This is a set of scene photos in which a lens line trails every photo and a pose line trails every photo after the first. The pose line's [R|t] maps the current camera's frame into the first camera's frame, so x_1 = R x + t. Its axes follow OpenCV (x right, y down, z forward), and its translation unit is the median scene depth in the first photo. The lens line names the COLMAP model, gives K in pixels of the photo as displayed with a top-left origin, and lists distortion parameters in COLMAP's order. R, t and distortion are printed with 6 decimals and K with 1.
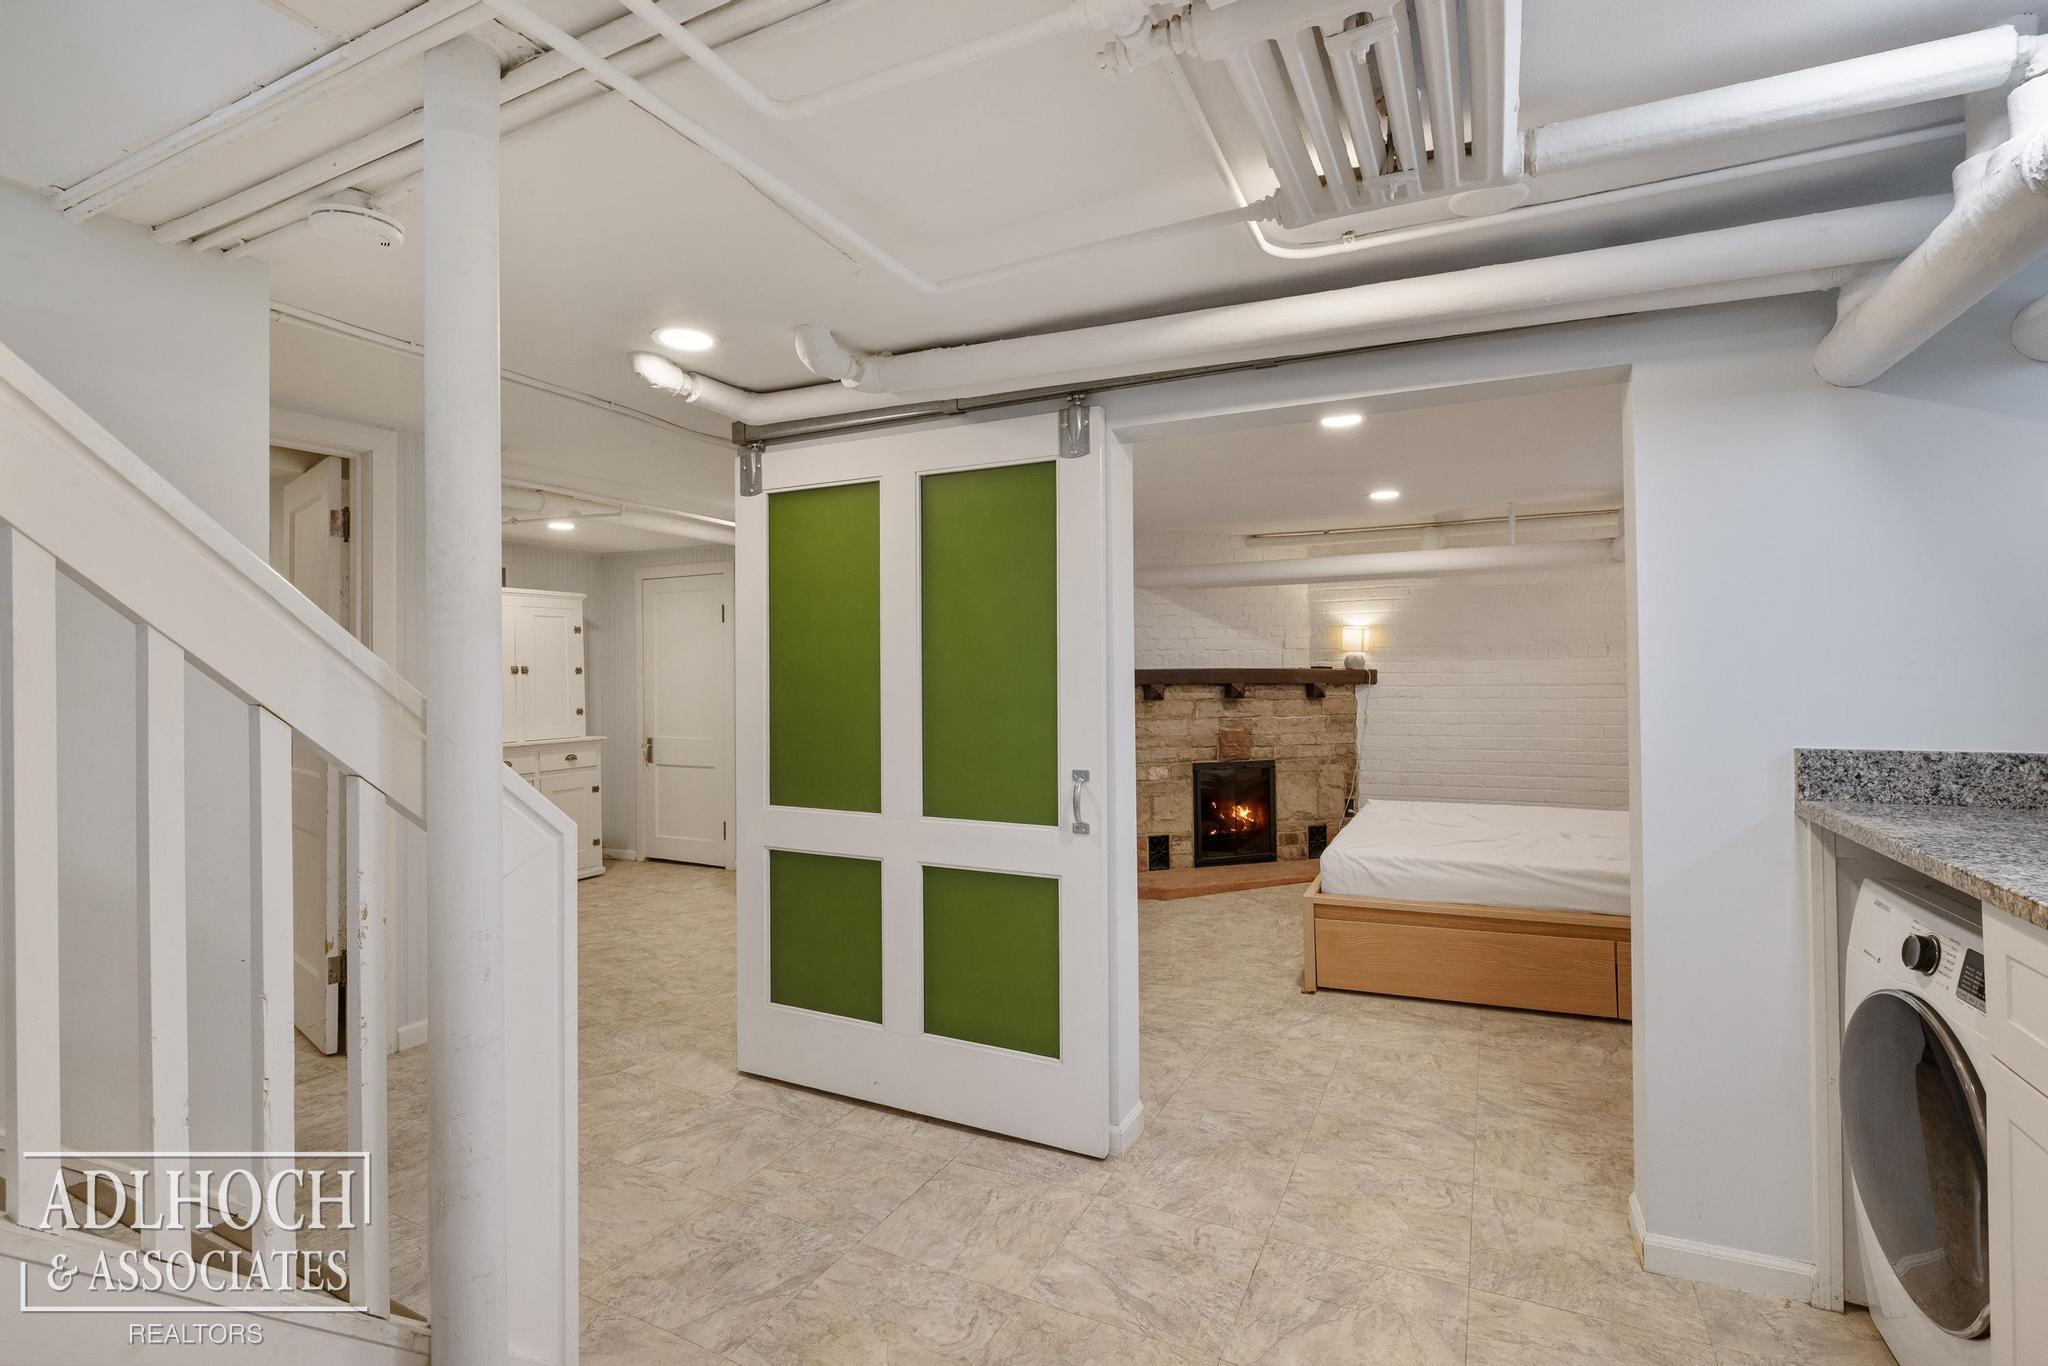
lens RADIAL K [[965.1, 0, 1018.6], [0, 965.1, 678.1], [0, 0, 1]] dist [-0.013153, 0.000180]
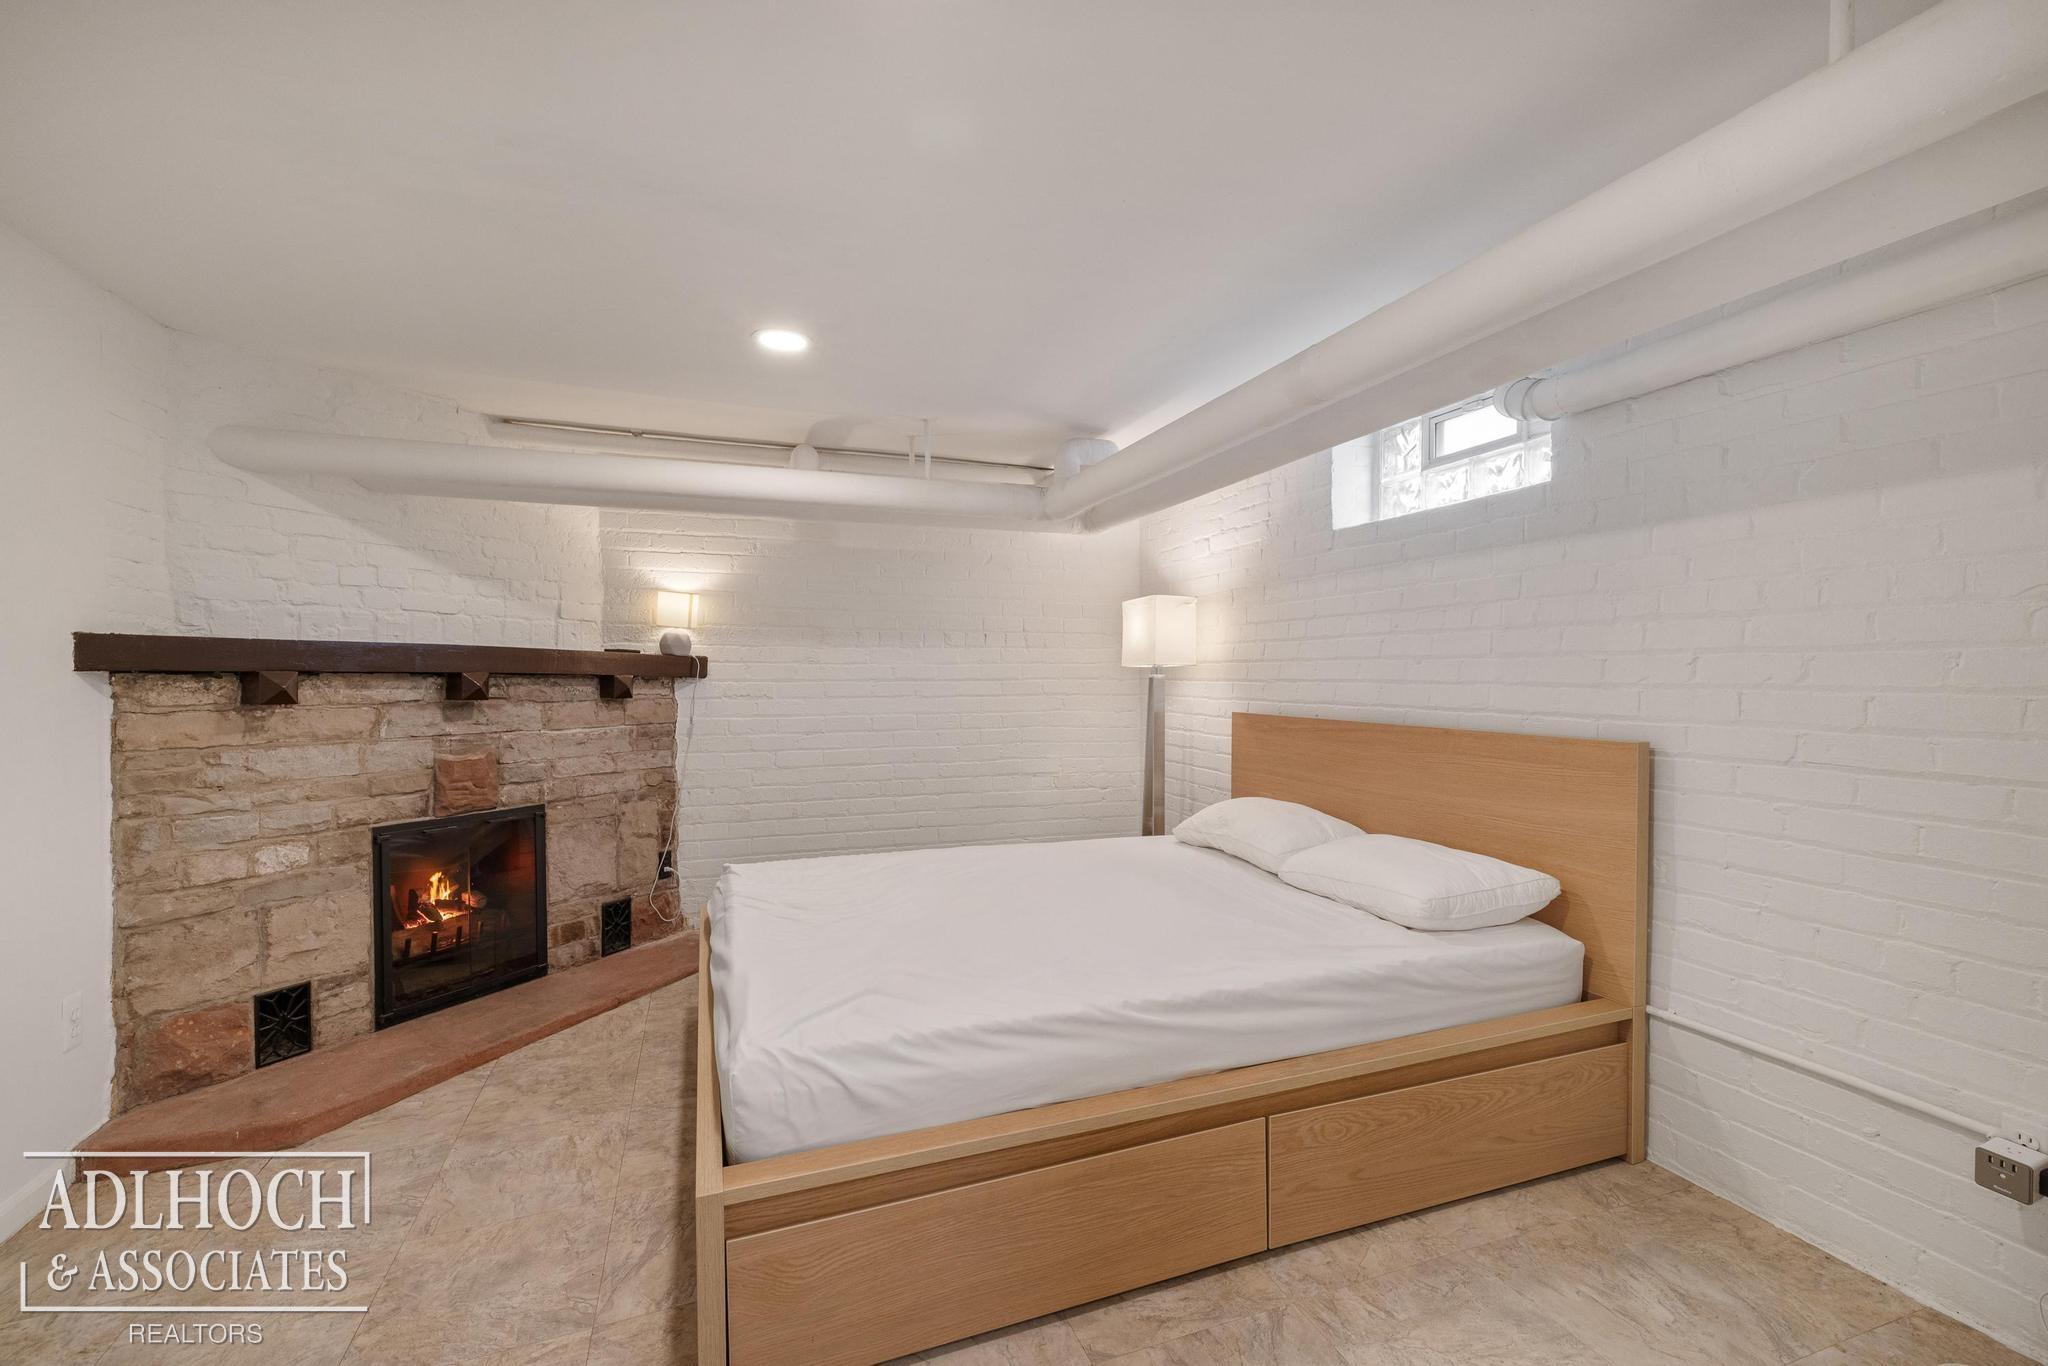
lens RADIAL K [[878.1, 0, 1025.6], [0, 878.1, 686.4], [0, 0, 1]] dist [0.004241, 0.000426]
pose [[0.691851, 0.003629, 0.722031, 0.080468], [-0.006621, 0.999977, 0.001318, 0.010132], [-0.722010, -0.005693, 0.691859, 0.414513]]
